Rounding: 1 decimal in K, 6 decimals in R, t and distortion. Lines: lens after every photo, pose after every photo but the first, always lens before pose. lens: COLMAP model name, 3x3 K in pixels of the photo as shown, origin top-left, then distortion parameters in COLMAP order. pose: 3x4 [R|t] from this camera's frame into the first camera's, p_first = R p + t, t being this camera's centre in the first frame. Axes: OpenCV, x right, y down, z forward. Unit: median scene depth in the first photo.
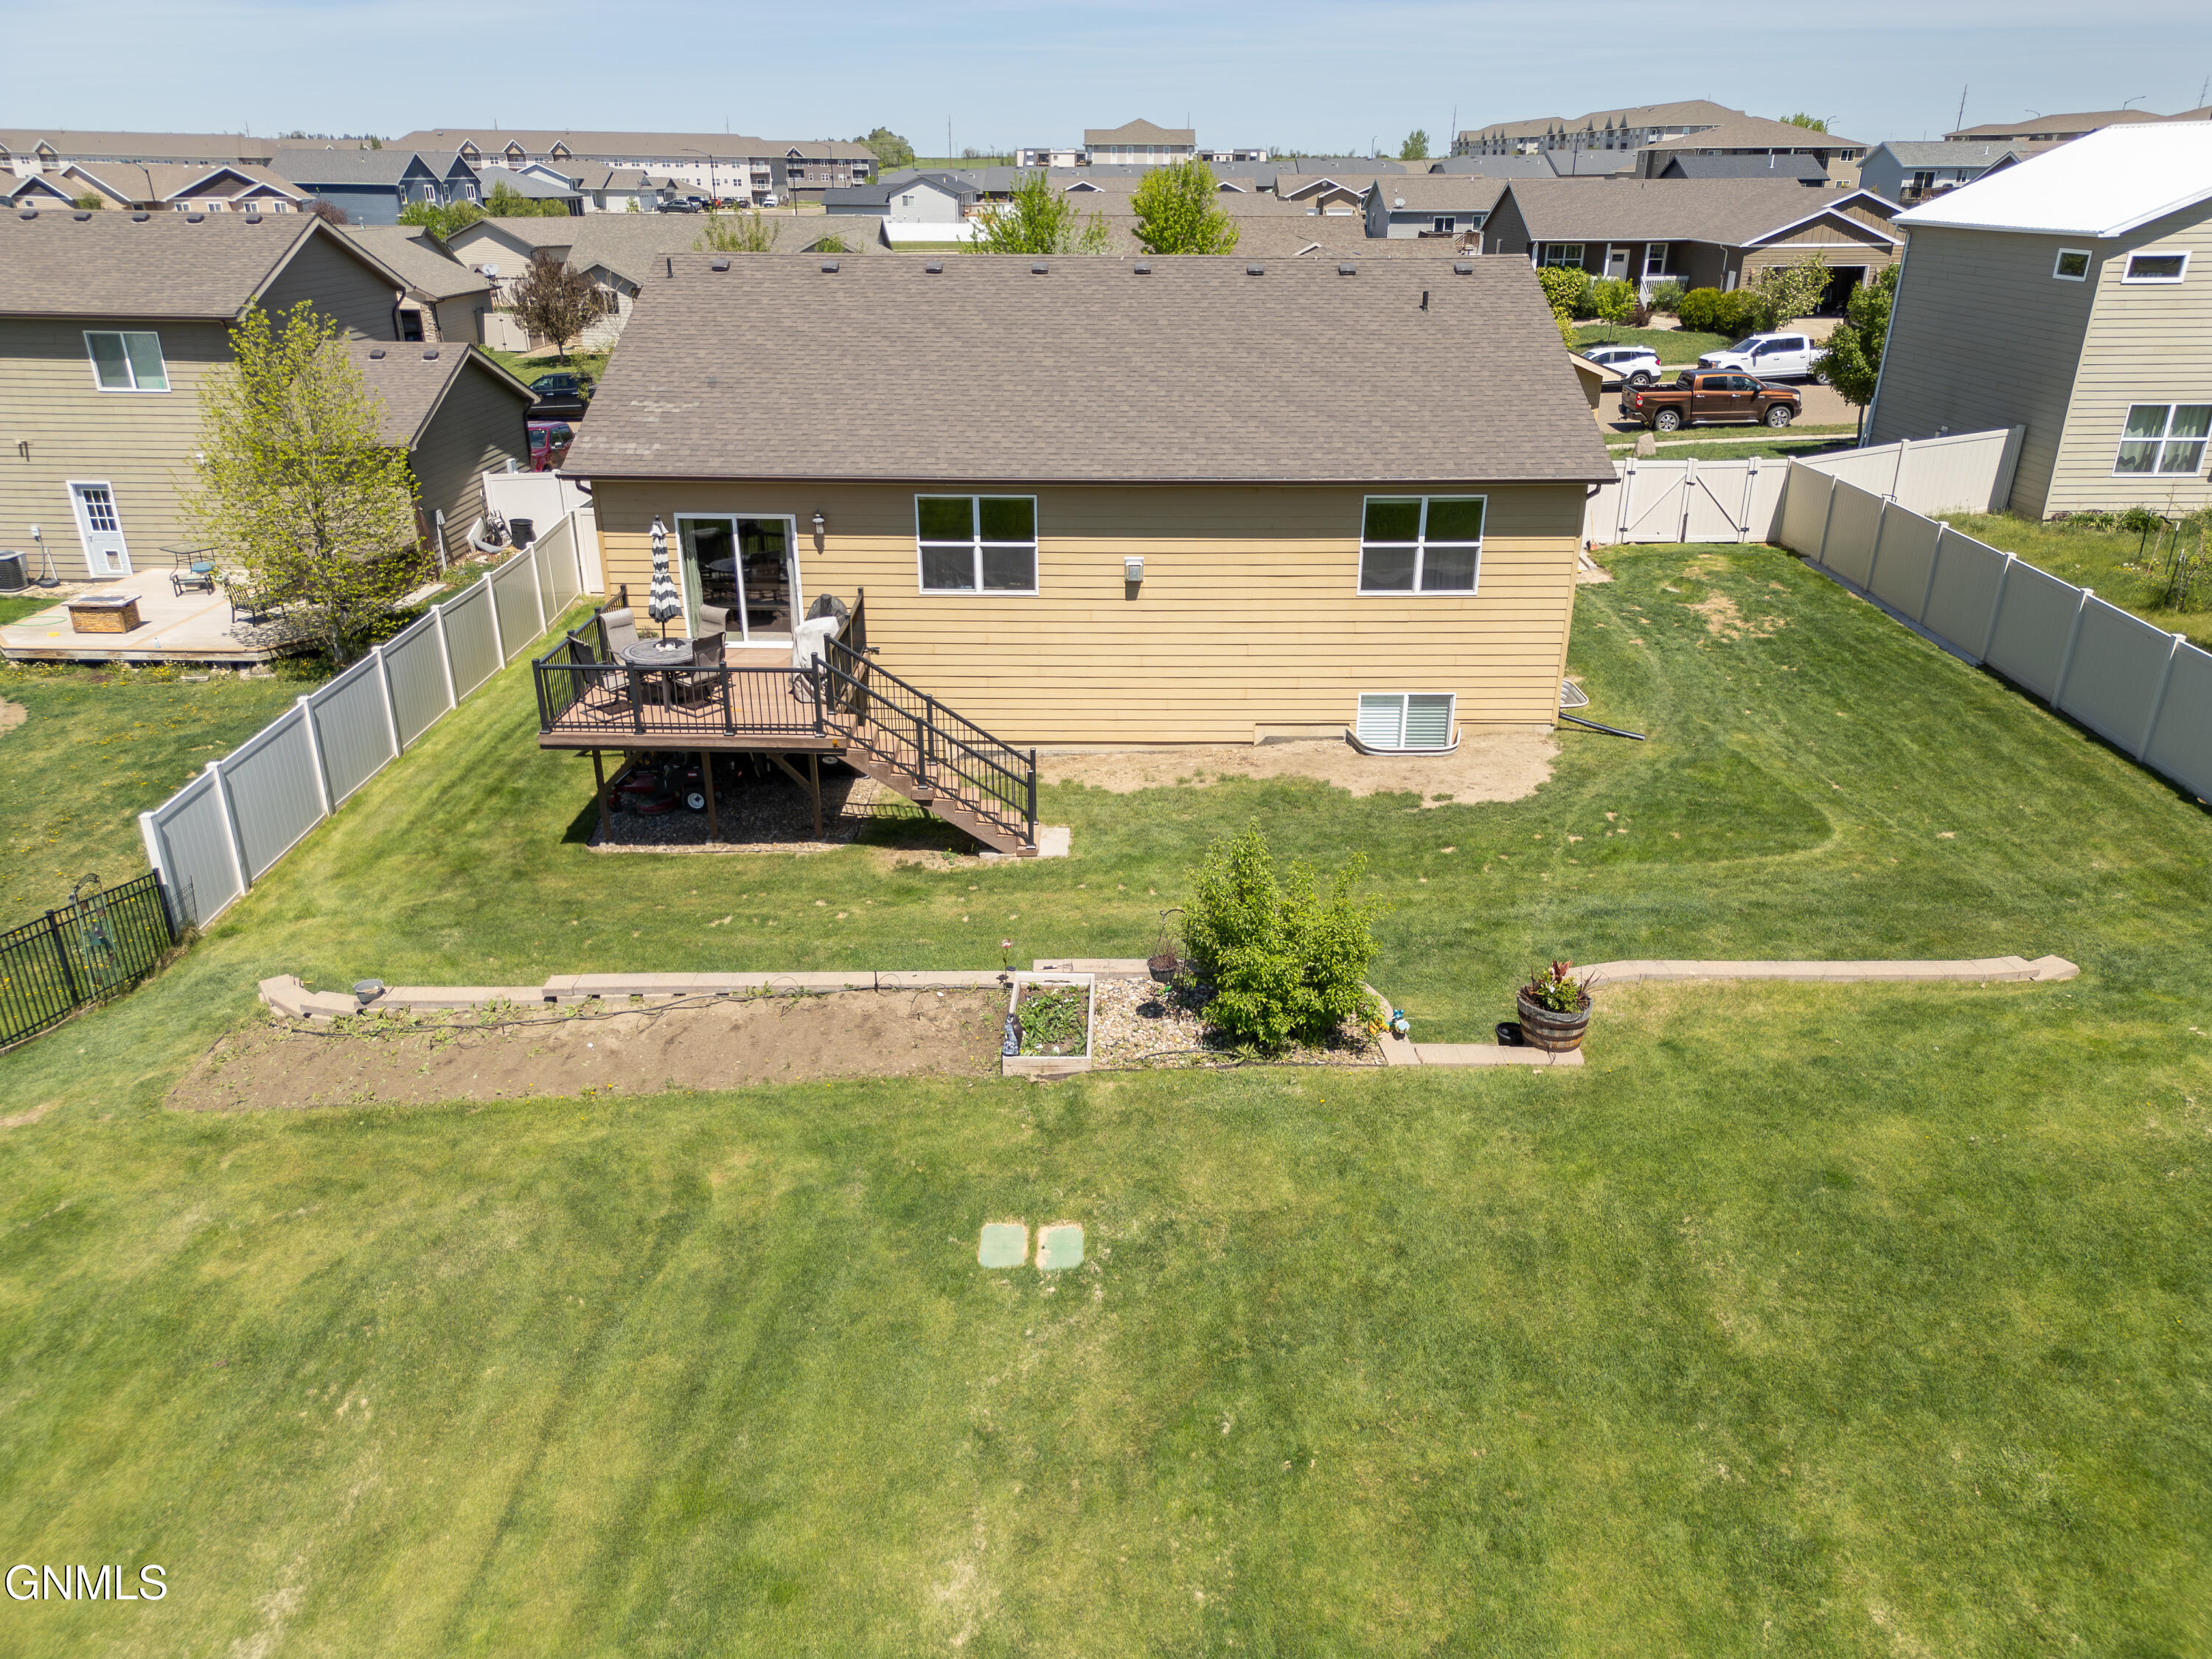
lens RADIAL K [[1554.5, 0, 1106.0], [0, 1554.5, 829.5], [0, 0, 1]] dist [0.074740, -0.053443]
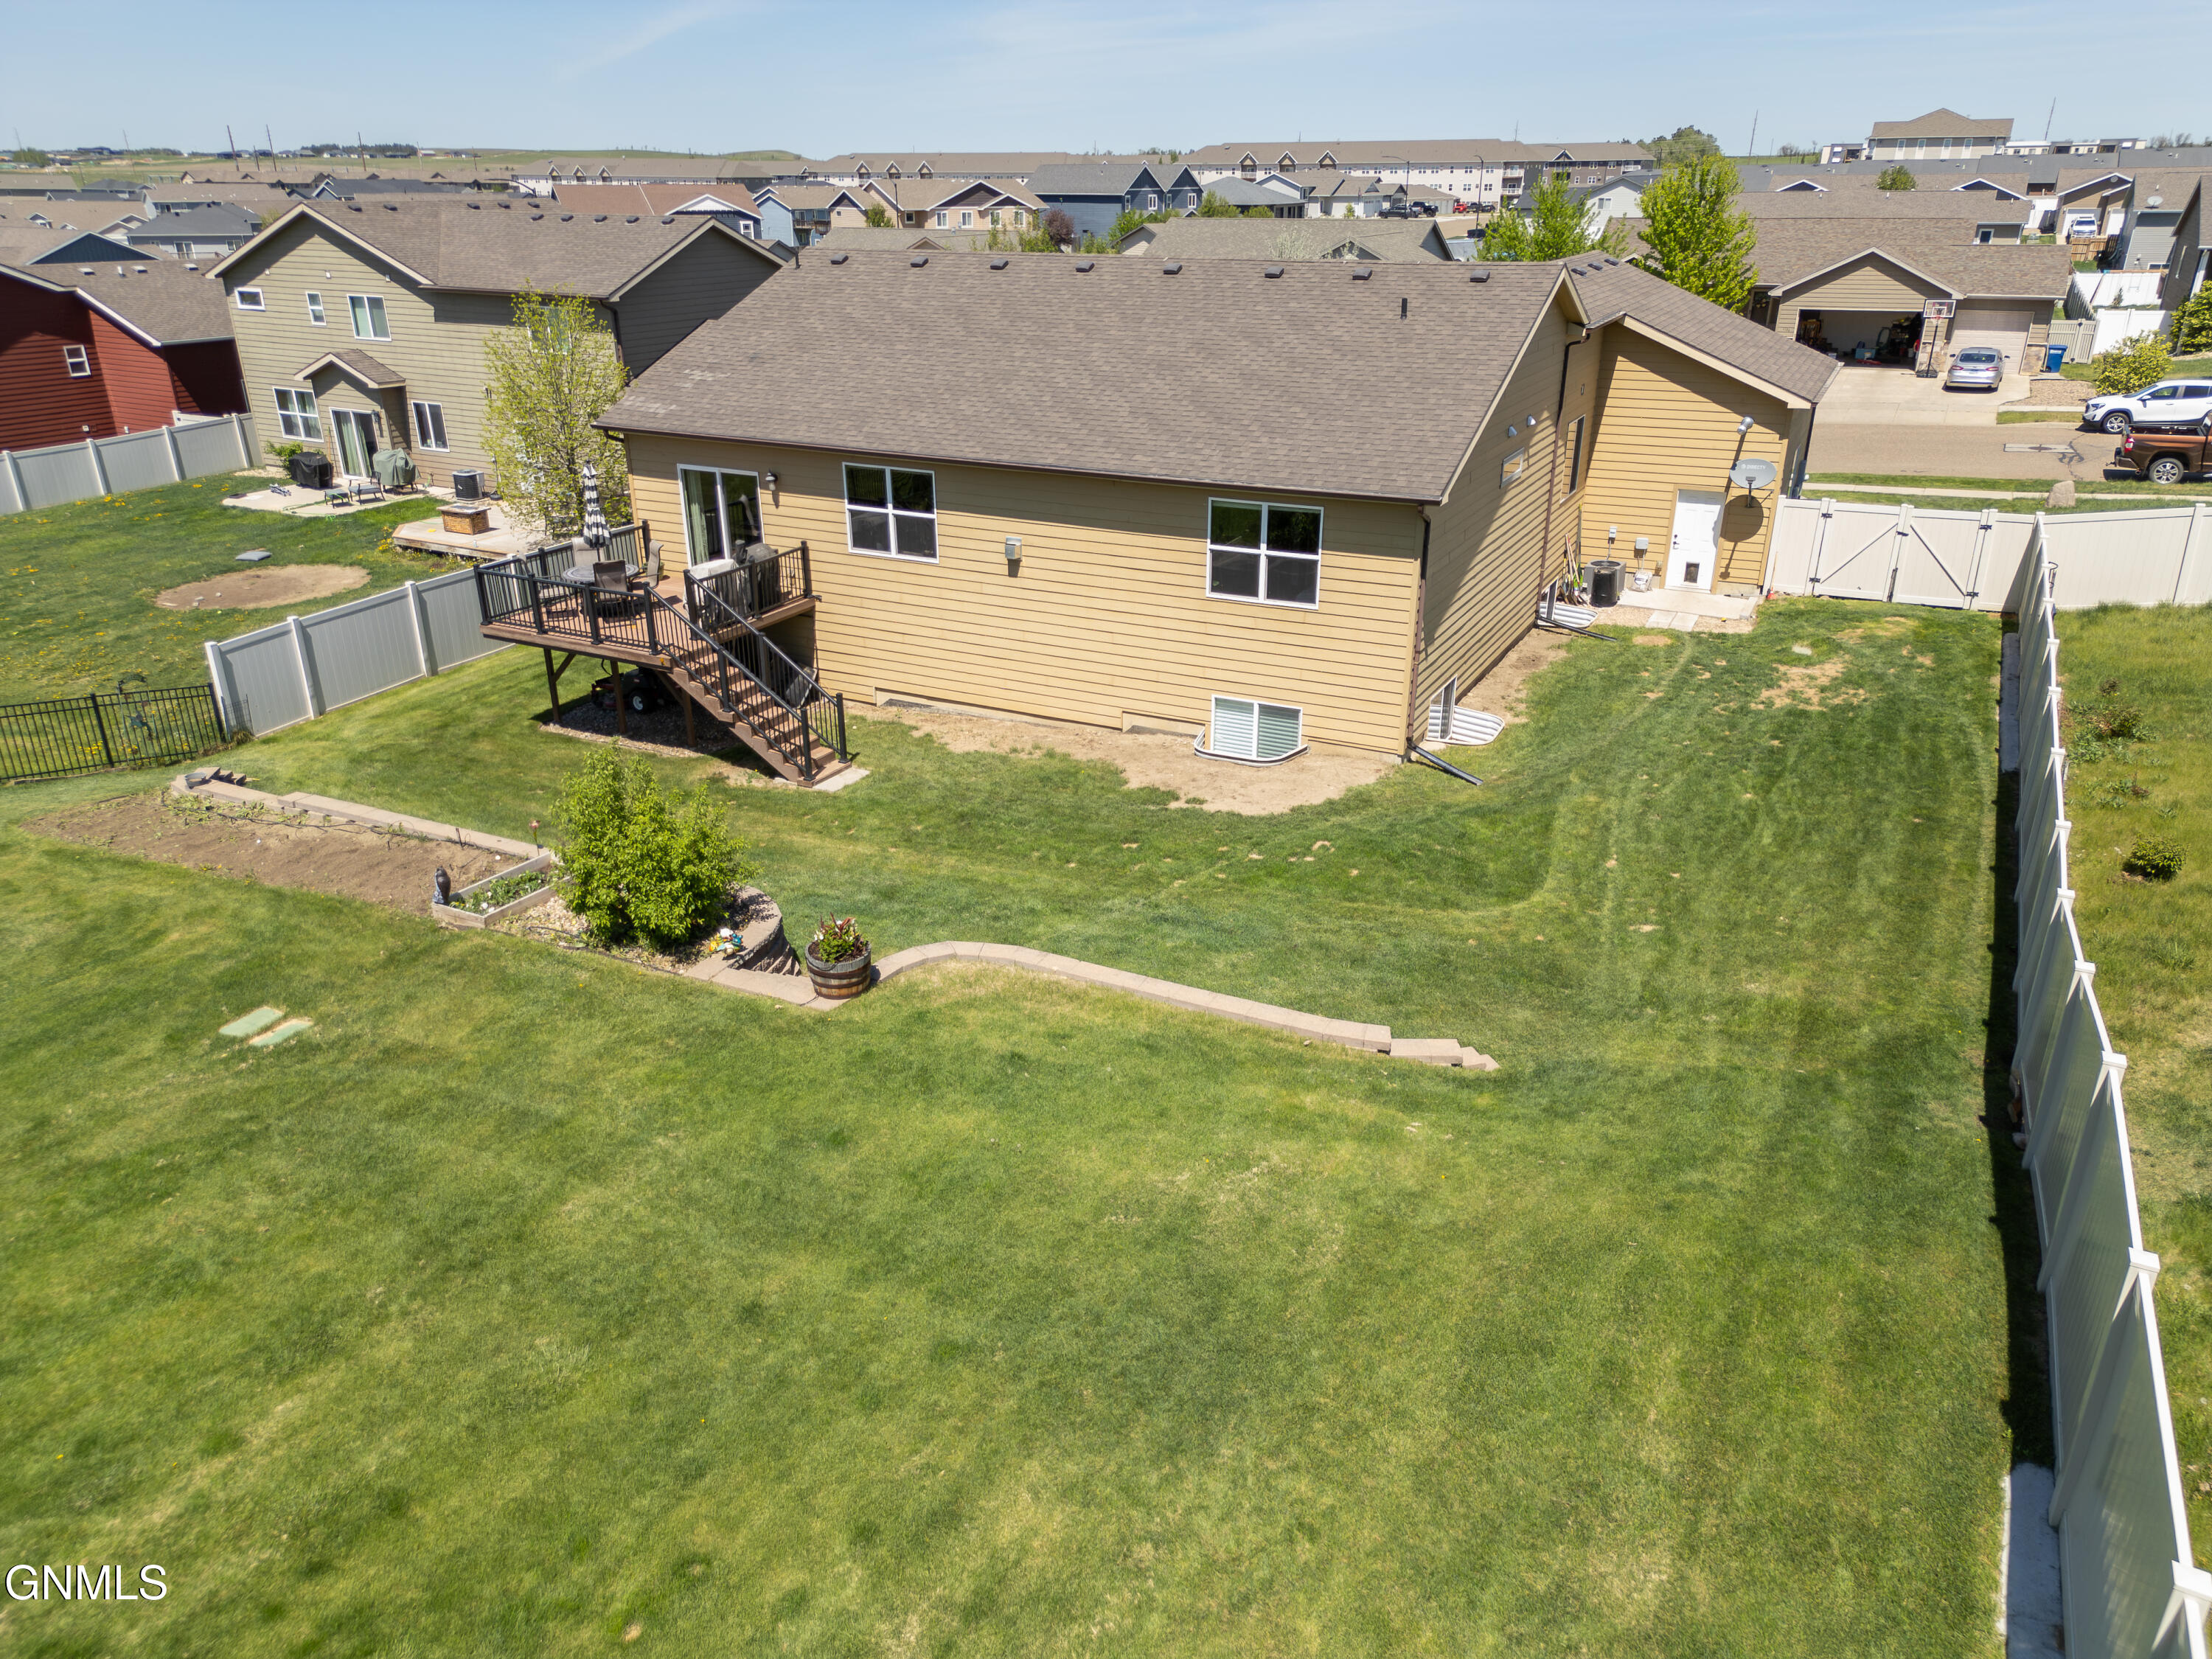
lens RADIAL K [[1554.5, 0, 1106.0], [0, 1554.5, 829.5], [0, 0, 1]] dist [0.074740, -0.053443]
pose [[0.890039, 0.171377, -0.422446, 0.561354], [-0.172485, 0.984357, 0.035926, -0.027149], [0.421994, 0.040890, 0.905676, 0.069326]]
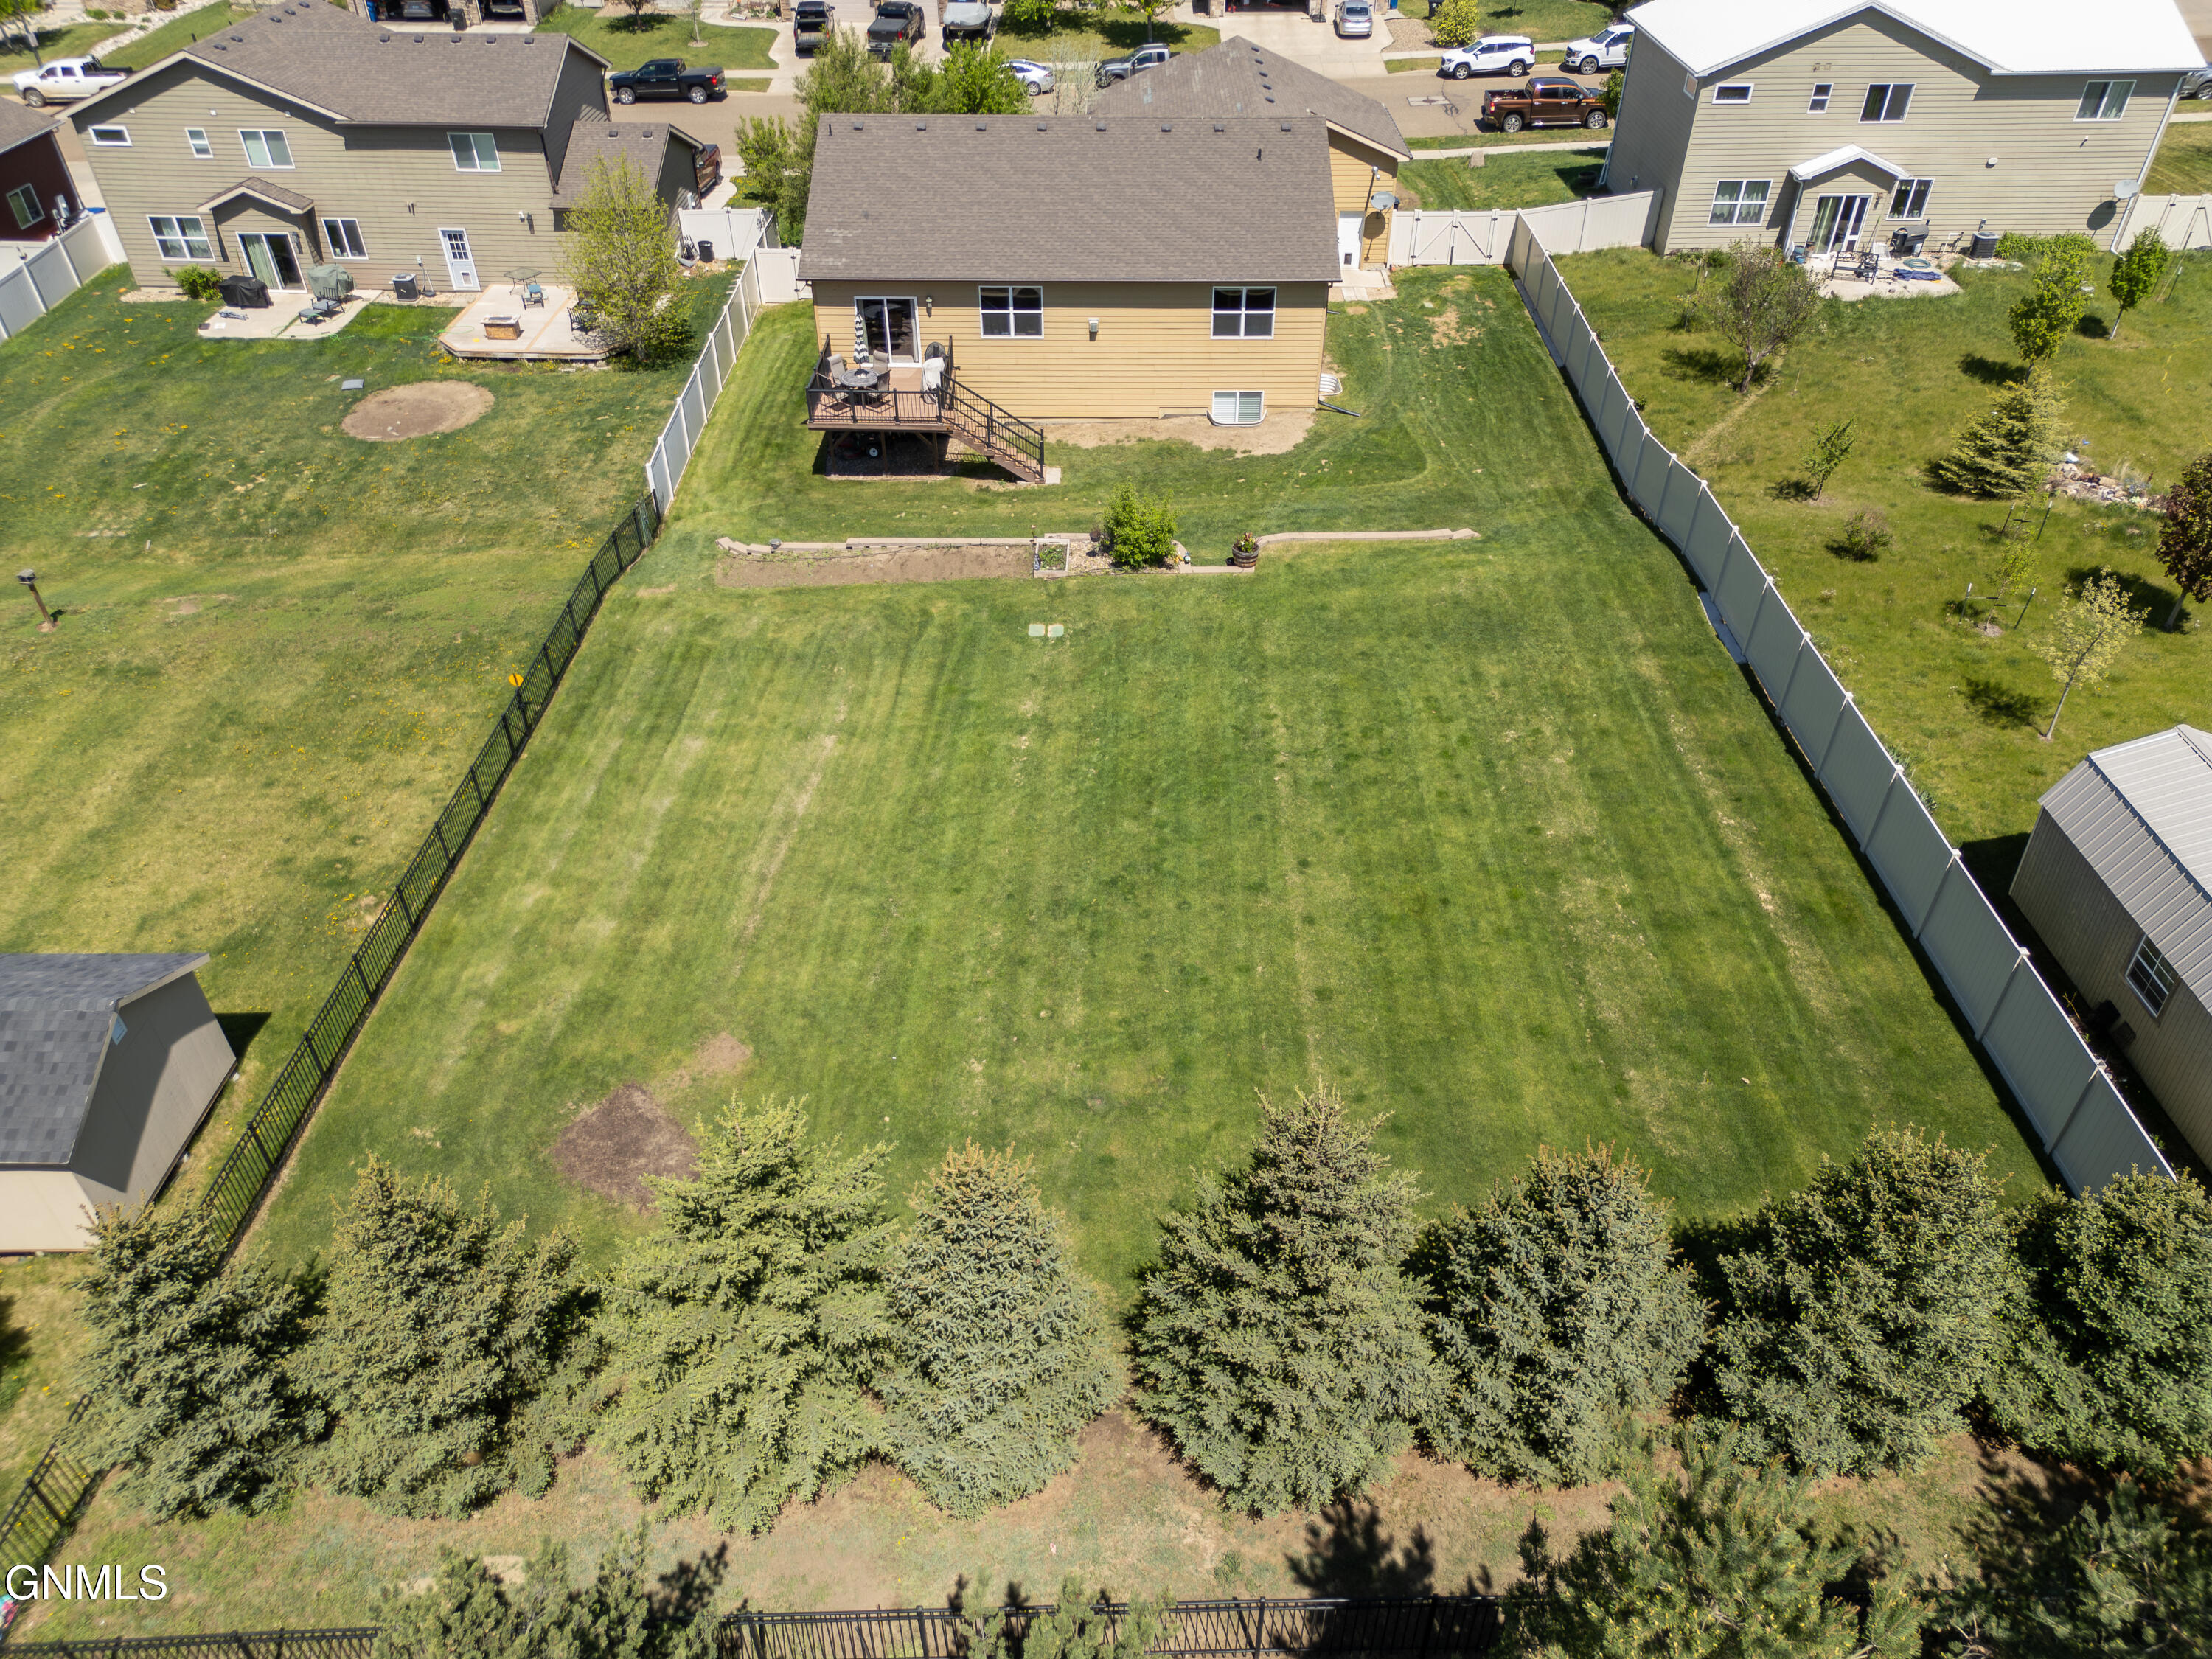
lens RADIAL K [[1554.5, 0, 1106.0], [0, 1554.5, 829.5], [0, 0, 1]] dist [0.074740, -0.053443]
pose [[0.999988, 0.000384, -0.004785, 0.042815], [0.000882, 0.965099, 0.261885, -0.074168], [0.004719, -0.261886, 0.965087, -1.019203]]
